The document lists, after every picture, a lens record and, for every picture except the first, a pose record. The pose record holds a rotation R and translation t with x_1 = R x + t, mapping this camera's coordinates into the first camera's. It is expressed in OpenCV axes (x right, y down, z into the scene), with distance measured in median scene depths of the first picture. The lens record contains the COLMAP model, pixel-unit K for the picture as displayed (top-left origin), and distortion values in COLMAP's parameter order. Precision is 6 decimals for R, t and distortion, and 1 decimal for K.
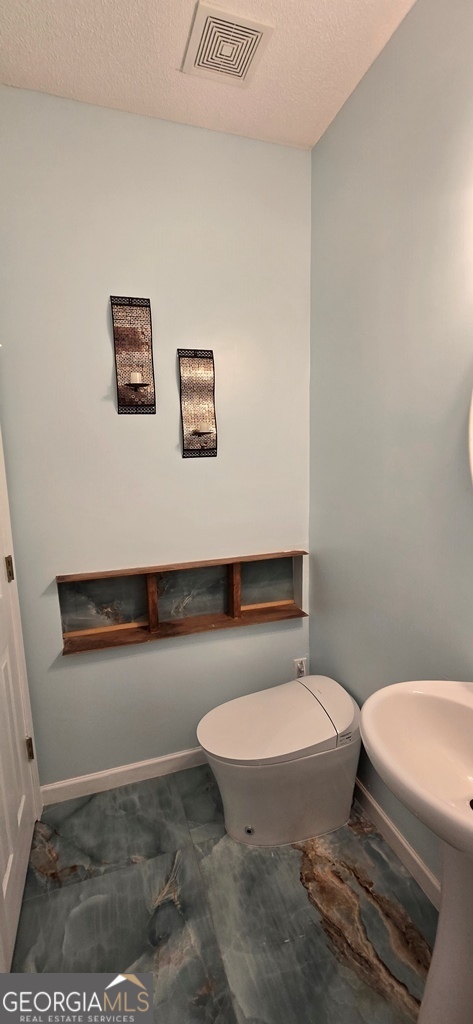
lens RADIAL K [[421.1, 0, 238.9], [0, 421.1, 509.7], [0, 0, 1]] dist [-0.004024, 0.000914]
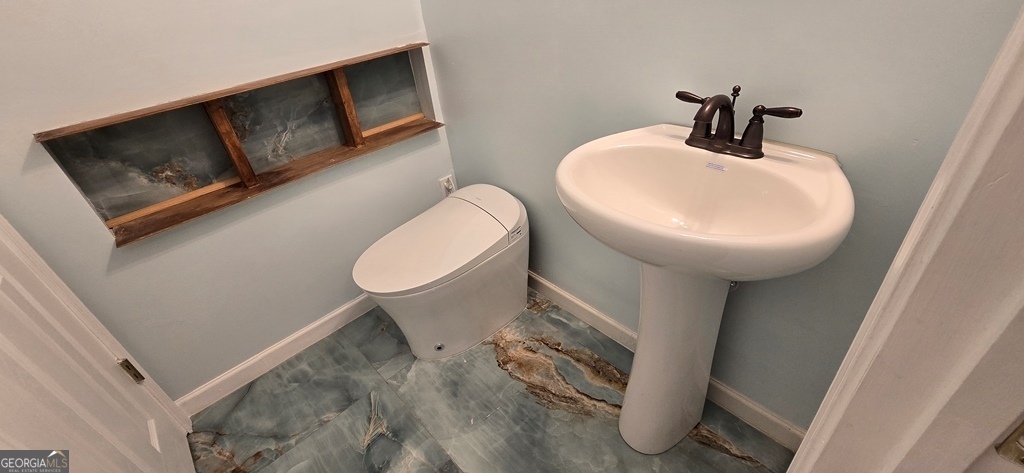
lens RADIAL K [[421.1, 0, 510.2], [0, 421.1, 231.8], [0, 0, 1]] dist [-0.004024, 0.000914]
pose [[0.909148, -0.287306, 0.301504, -0.040193], [0.142634, 0.894964, 0.422724, 0.128008], [-0.391286, -0.341314, 0.854634, 0.183465]]
